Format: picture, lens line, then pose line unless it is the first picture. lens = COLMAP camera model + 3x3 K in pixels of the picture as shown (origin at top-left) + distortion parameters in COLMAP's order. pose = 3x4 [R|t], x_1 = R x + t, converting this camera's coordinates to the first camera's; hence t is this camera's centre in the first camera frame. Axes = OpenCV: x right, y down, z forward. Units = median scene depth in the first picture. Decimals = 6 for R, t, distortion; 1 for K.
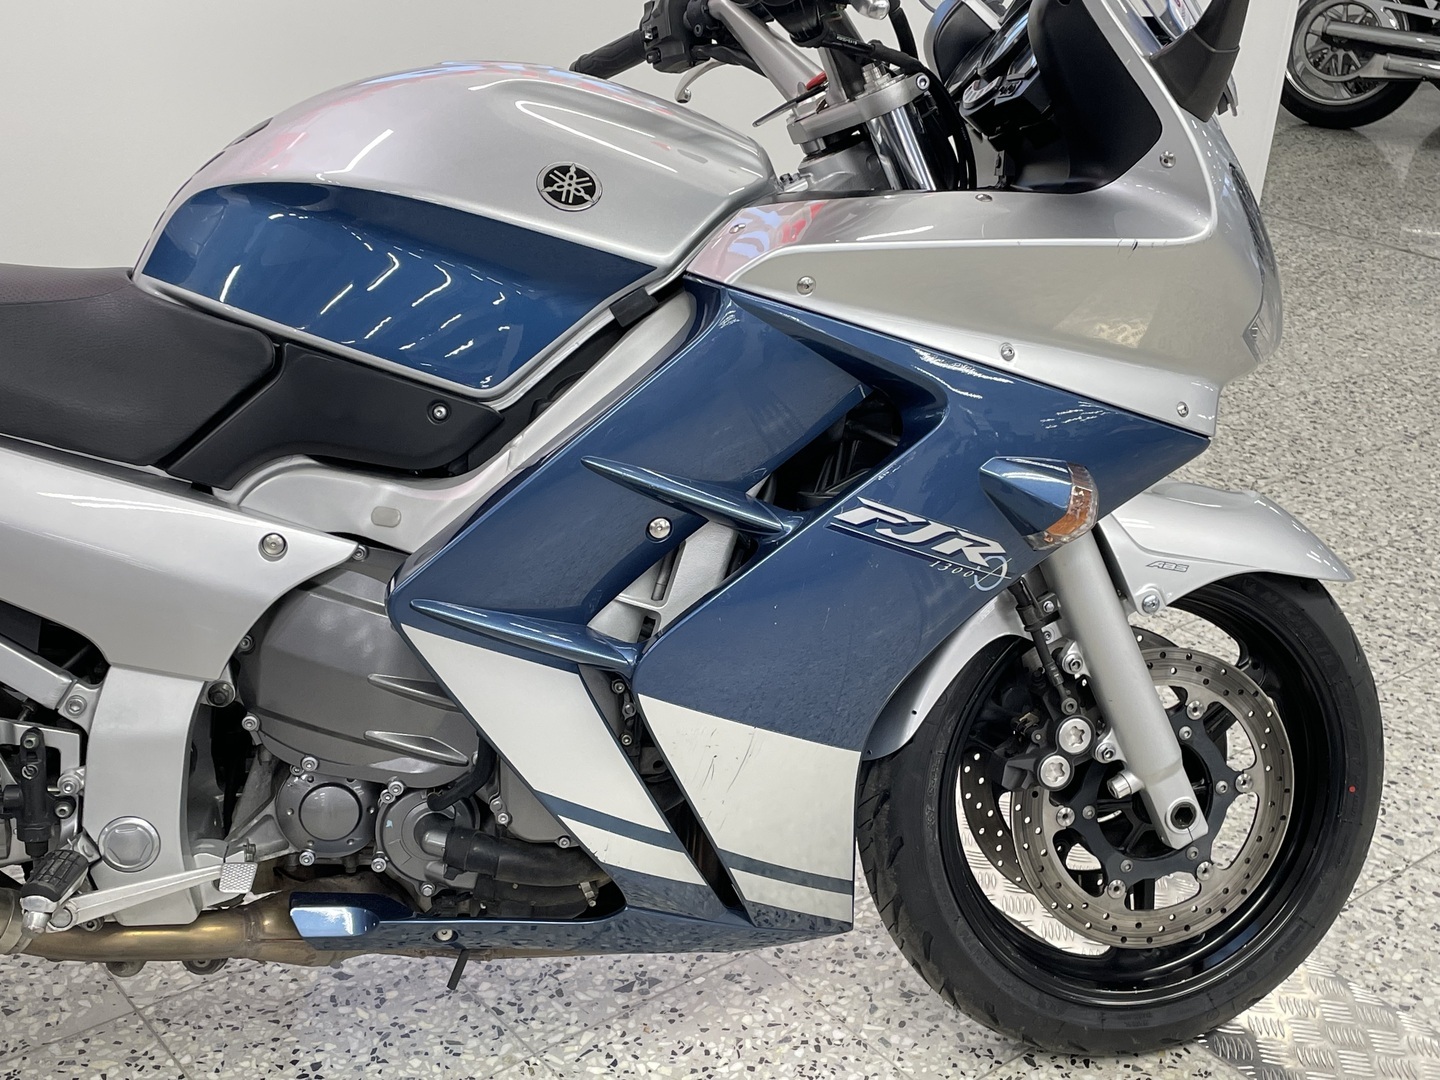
lens RADIAL K [[1750.8, 0, 727.3], [0, 1750.8, 551.2], [0, 0, 1]] dist [0.117874, -0.212813]
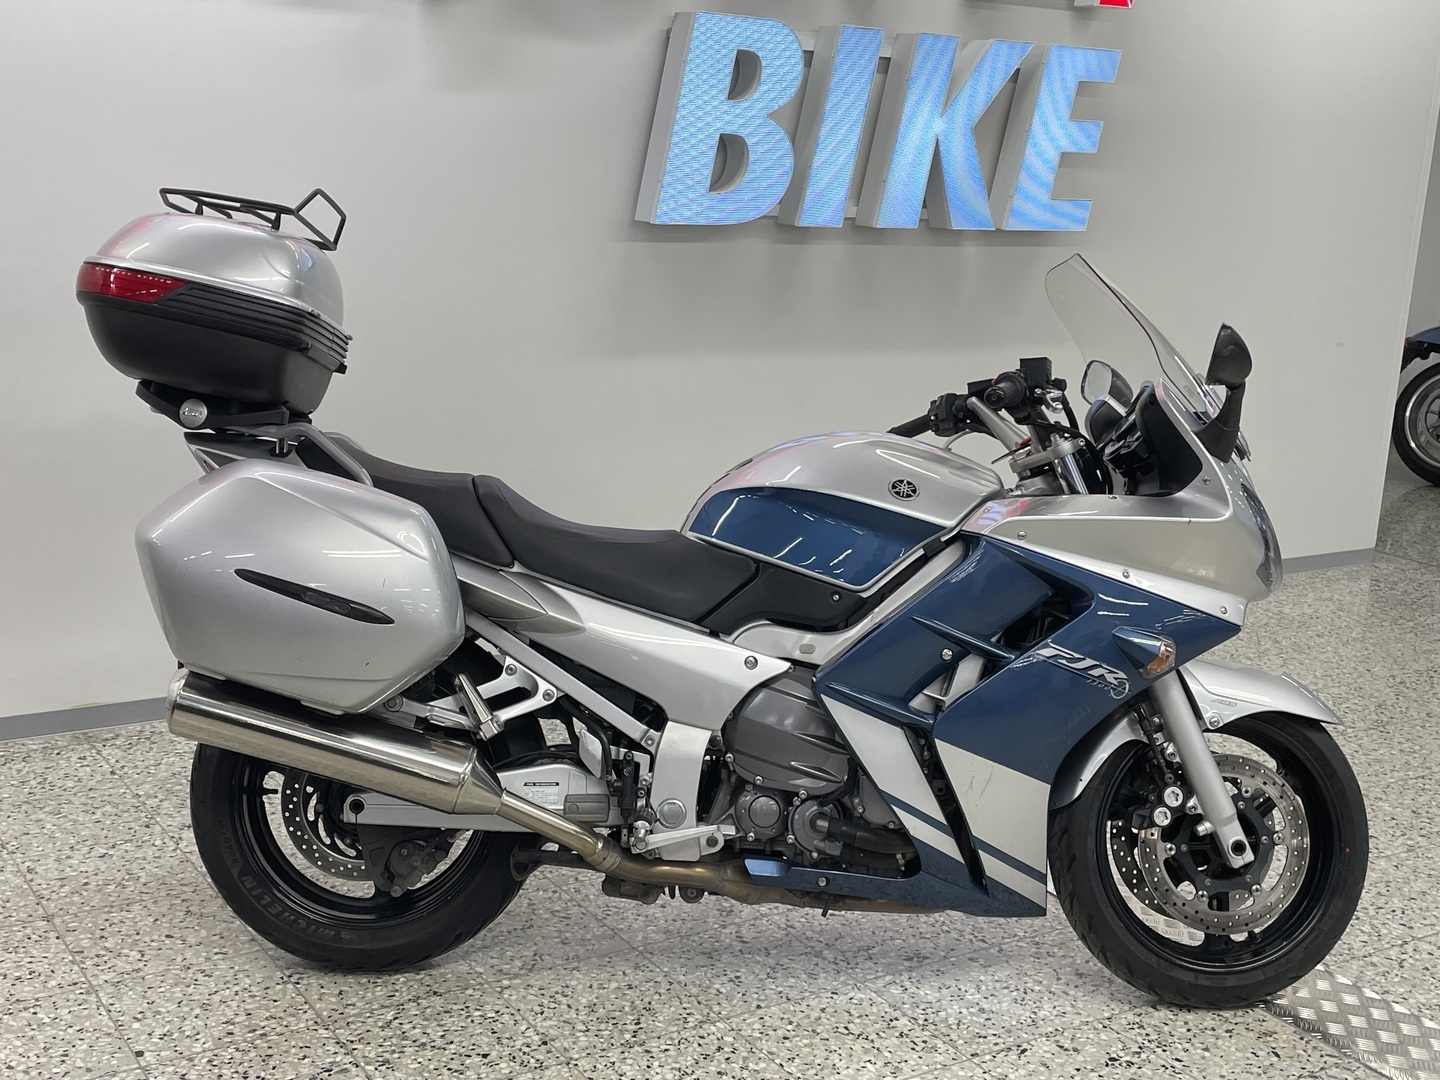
lens RADIAL K [[1758.4, 0, 697.9], [0, 1758.4, 542.8], [0, 0, 1]] dist [0.139078, -0.303307]
pose [[0.992449, 0.015222, -0.121709, -0.069829], [-0.039805, 0.978536, -0.202196, 0.252810], [0.116019, 0.205514, 0.971753, -0.916975]]
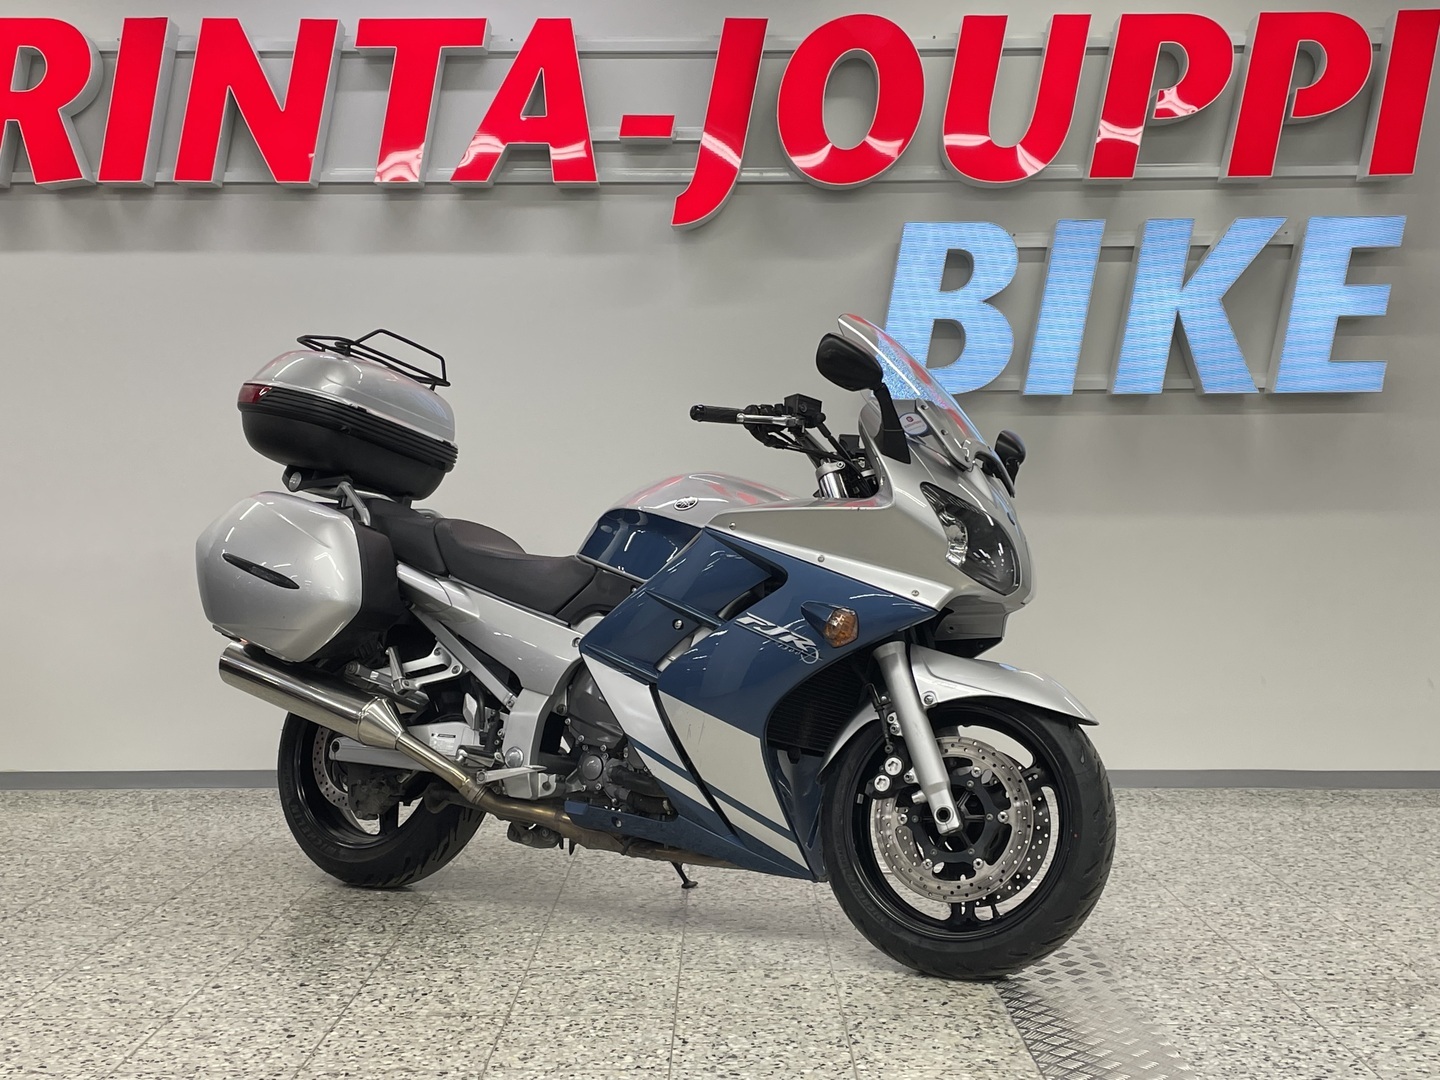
lens RADIAL K [[1731.0, 0, 720.0], [0, 1731.0, 540.0], [0, 0, 1]] dist [0.109225, -0.128294]
pose [[0.763558, -0.053736, -0.643499, 1.420170], [-0.217990, 0.916581, -0.335201, 0.612413], [0.607831, 0.396222, 0.688149, -0.615321]]
